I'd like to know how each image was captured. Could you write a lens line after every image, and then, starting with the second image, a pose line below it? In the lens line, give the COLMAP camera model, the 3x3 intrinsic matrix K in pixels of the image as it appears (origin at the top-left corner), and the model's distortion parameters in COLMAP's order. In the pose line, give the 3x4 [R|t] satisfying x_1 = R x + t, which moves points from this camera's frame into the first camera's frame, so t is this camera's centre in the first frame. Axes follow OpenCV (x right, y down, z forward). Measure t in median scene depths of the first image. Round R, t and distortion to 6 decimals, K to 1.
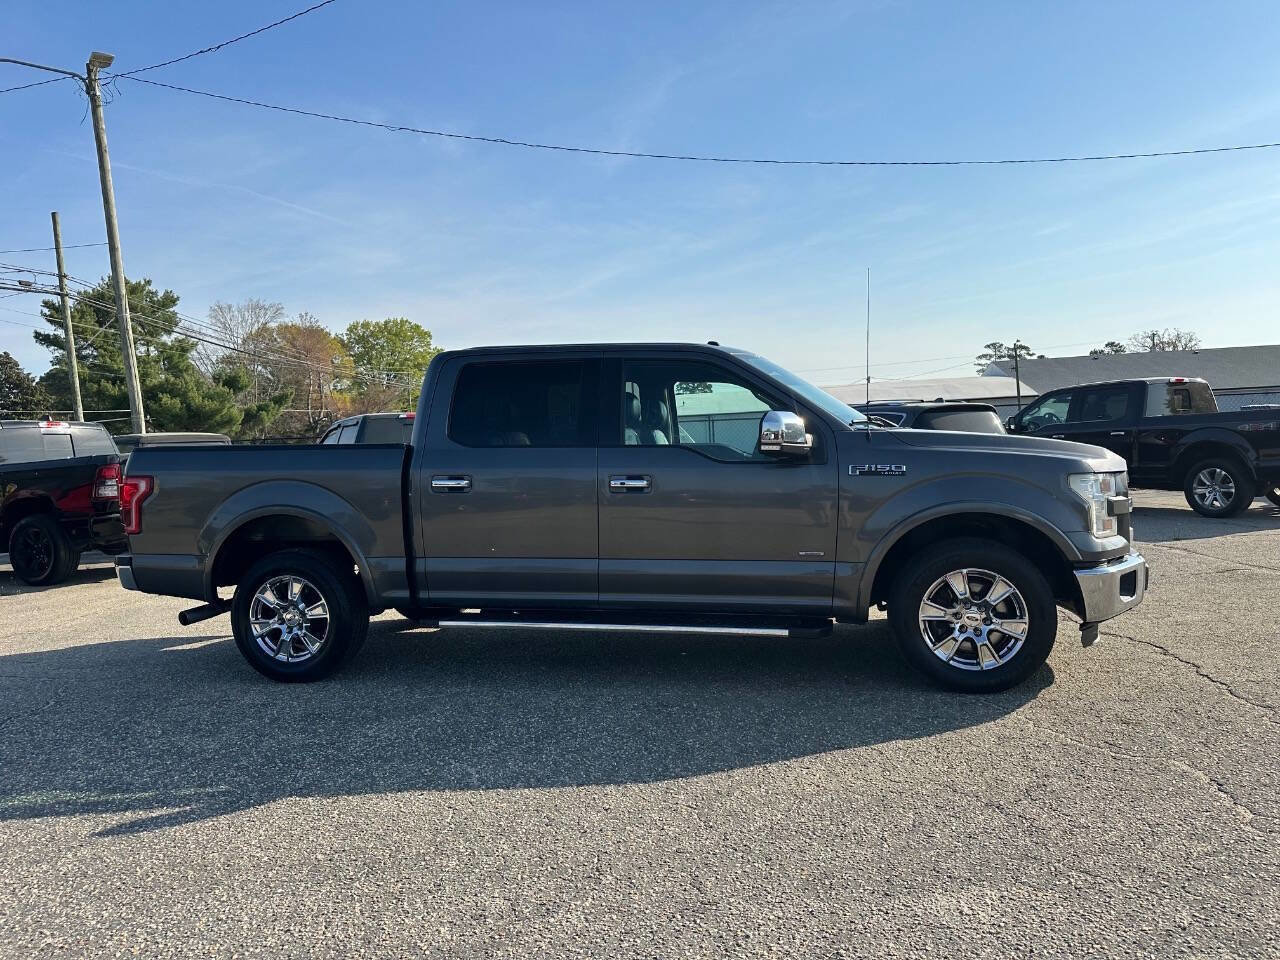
lens RADIAL K [[904.5, 0, 642.6], [0, 904.5, 484.8], [0, 0, 1]] dist [0.052384, -0.062548]
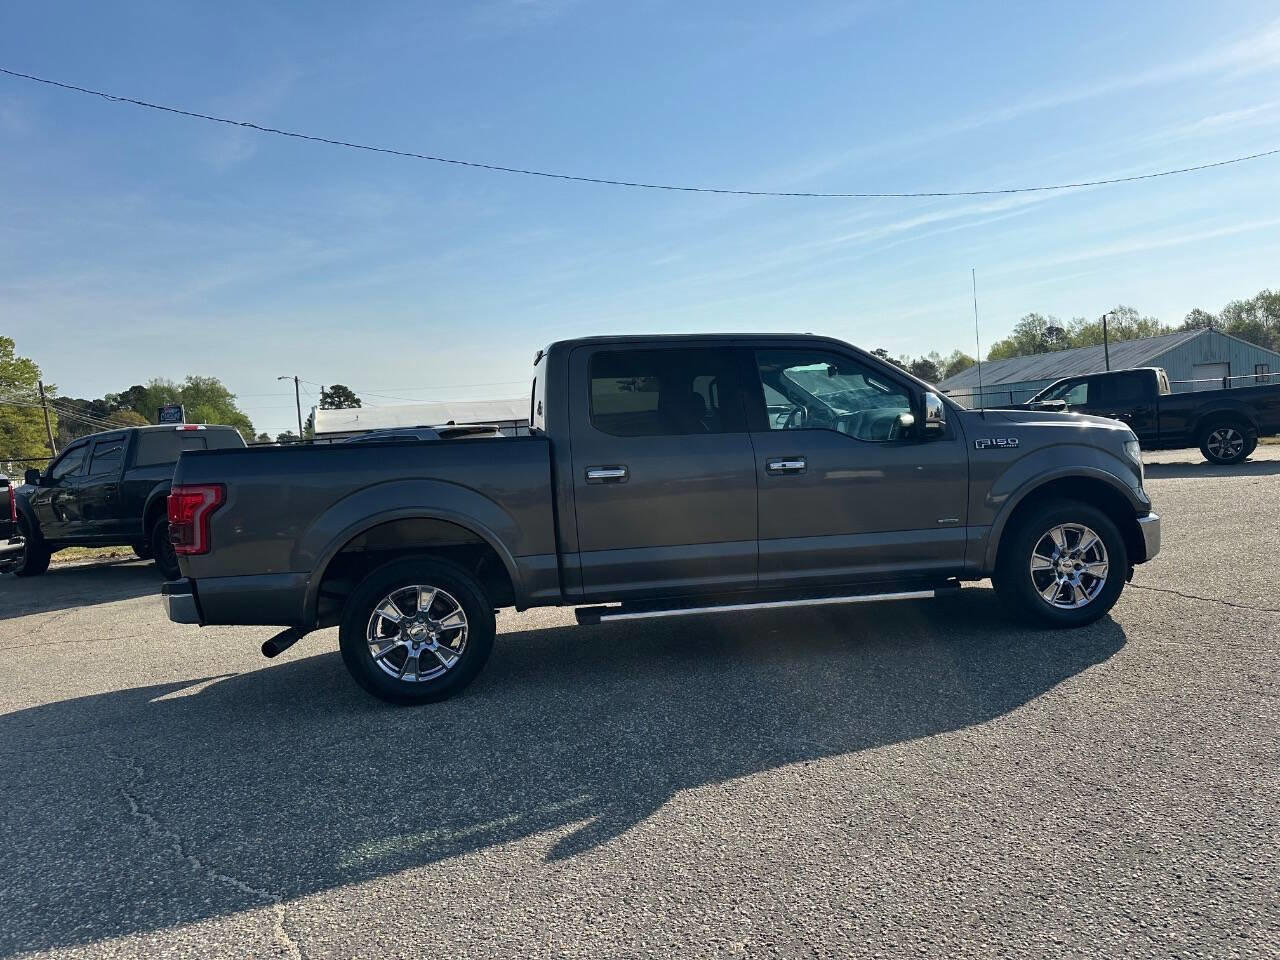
lens RADIAL K [[904.5, 0, 637.0], [0, 904.5, 481.8], [0, 0, 1]] dist [0.052384, -0.062548]
pose [[0.927051, -0.043359, 0.372420, -0.494144], [0.050492, 0.998680, -0.009417, 0.016169], [-0.371520, 0.027534, 0.928017, 0.078702]]
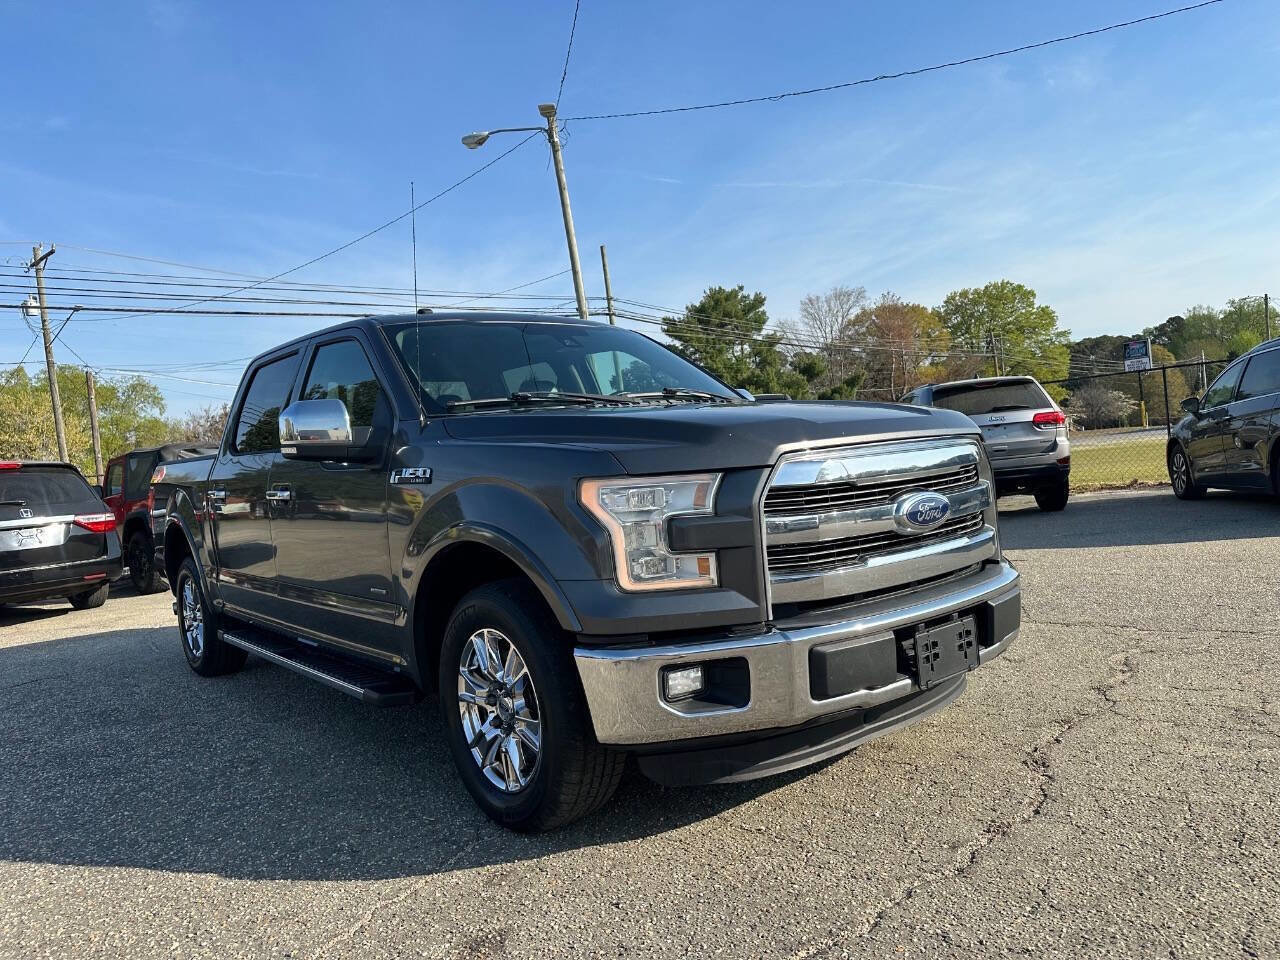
lens RADIAL K [[904.5, 0, 652.1], [0, 904.5, 490.5], [0, 0, 1]] dist [0.052384, -0.062548]
pose [[0.790243, -0.018736, -0.612508, 0.679559], [0.040609, 0.998936, 0.021836, -0.010636], [0.611447, -0.042129, 0.790163, 0.474809]]
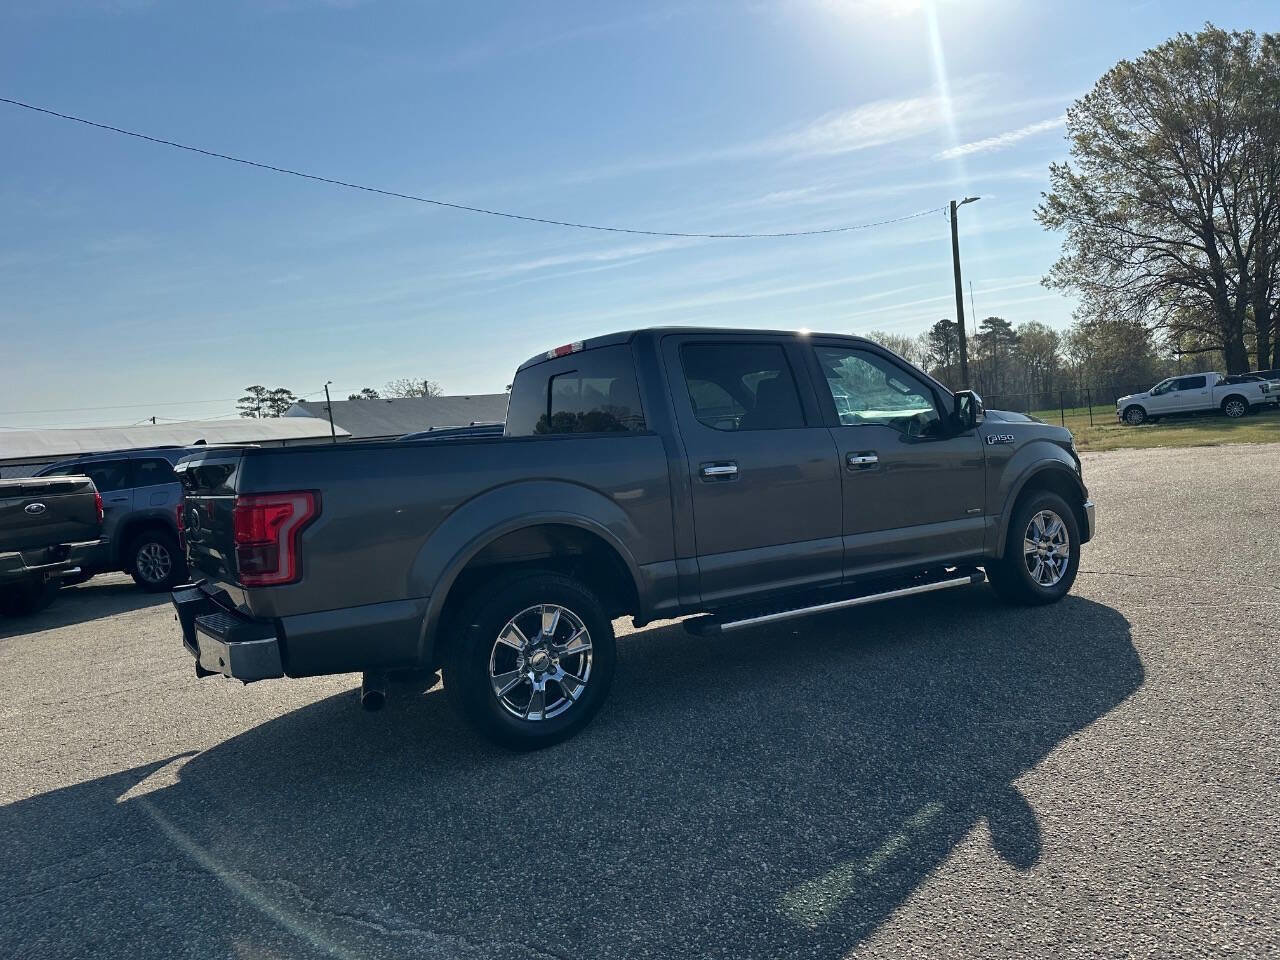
lens RADIAL K [[904.5, 0, 636.6], [0, 904.5, 469.7], [0, 0, 1]] dist [0.052384, -0.062548]
pose [[0.705136, -0.040816, 0.707897, -0.827058], [0.087212, 0.995754, -0.029458, 0.015594], [-0.703689, 0.082509, 0.705701, 0.381308]]
